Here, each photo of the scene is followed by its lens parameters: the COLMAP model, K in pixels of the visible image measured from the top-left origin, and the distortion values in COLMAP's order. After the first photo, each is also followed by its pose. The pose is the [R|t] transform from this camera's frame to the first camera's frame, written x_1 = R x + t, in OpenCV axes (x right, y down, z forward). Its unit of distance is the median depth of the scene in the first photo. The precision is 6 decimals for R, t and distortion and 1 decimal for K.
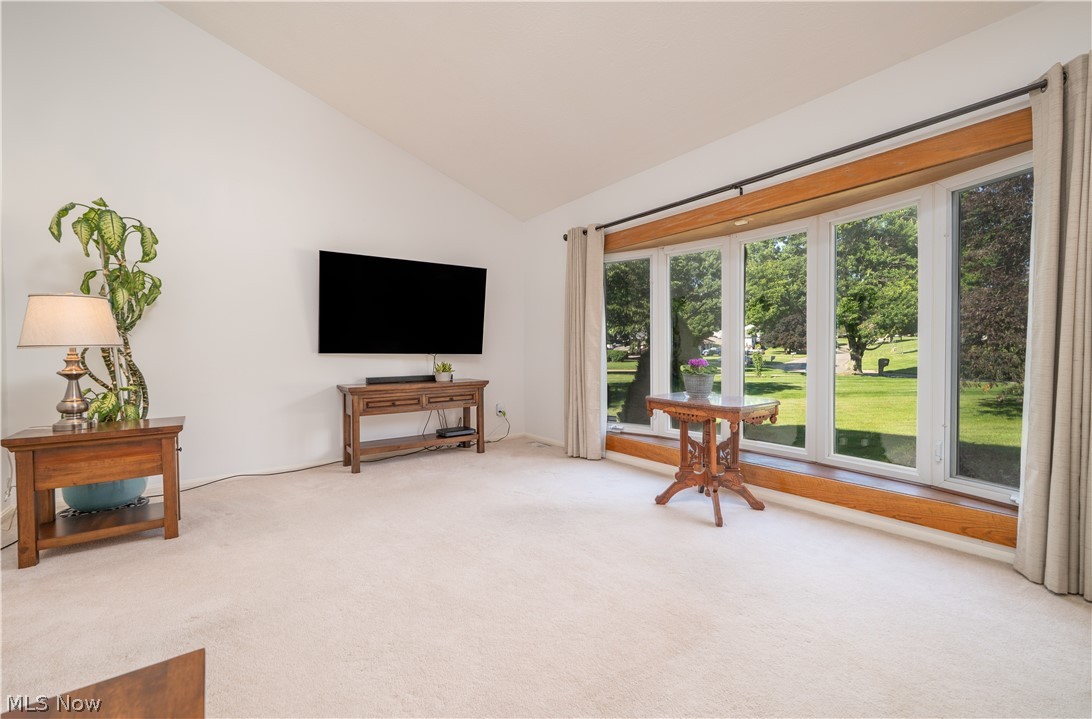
lens RADIAL K [[445.3, 0, 545.2], [0, 445.3, 361.4], [0, 0, 1]] dist [0.001876, -0.000009]
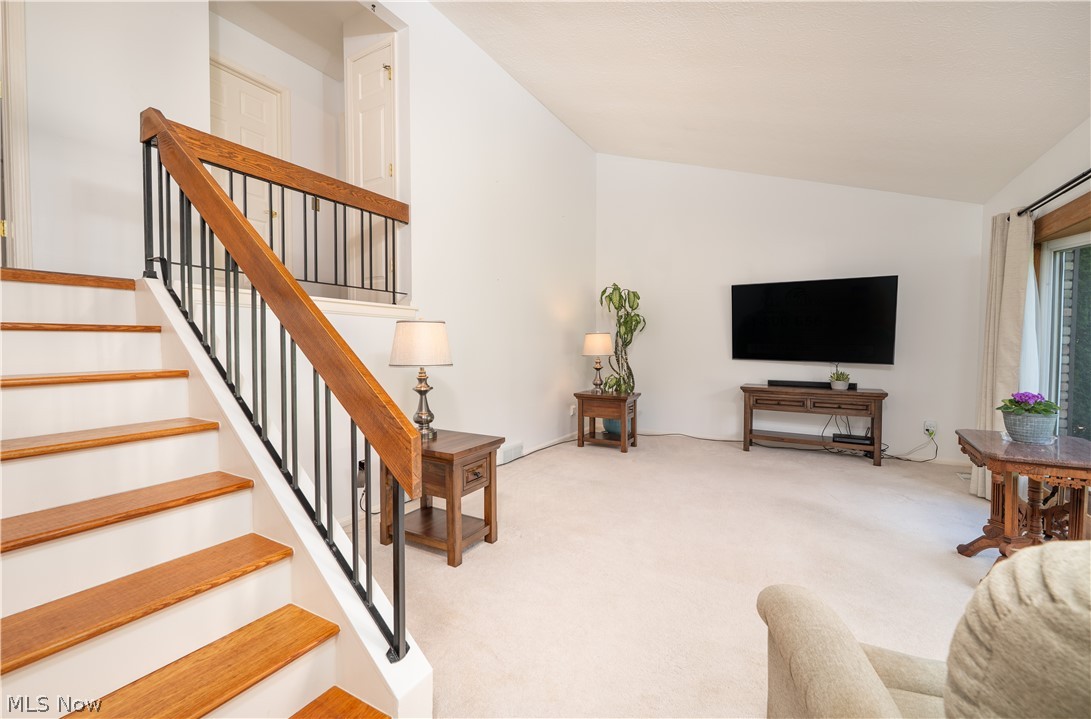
lens RADIAL K [[444.9, 0, 545.5], [0, 444.9, 359.0], [0, 0, 1]] dist [0.001876, -0.000009]
pose [[0.388406, 0.040231, -0.920610, 0.517595], [-0.025582, 0.999132, 0.032870, -0.048601], [0.921133, 0.010784, 0.389098, -0.064562]]
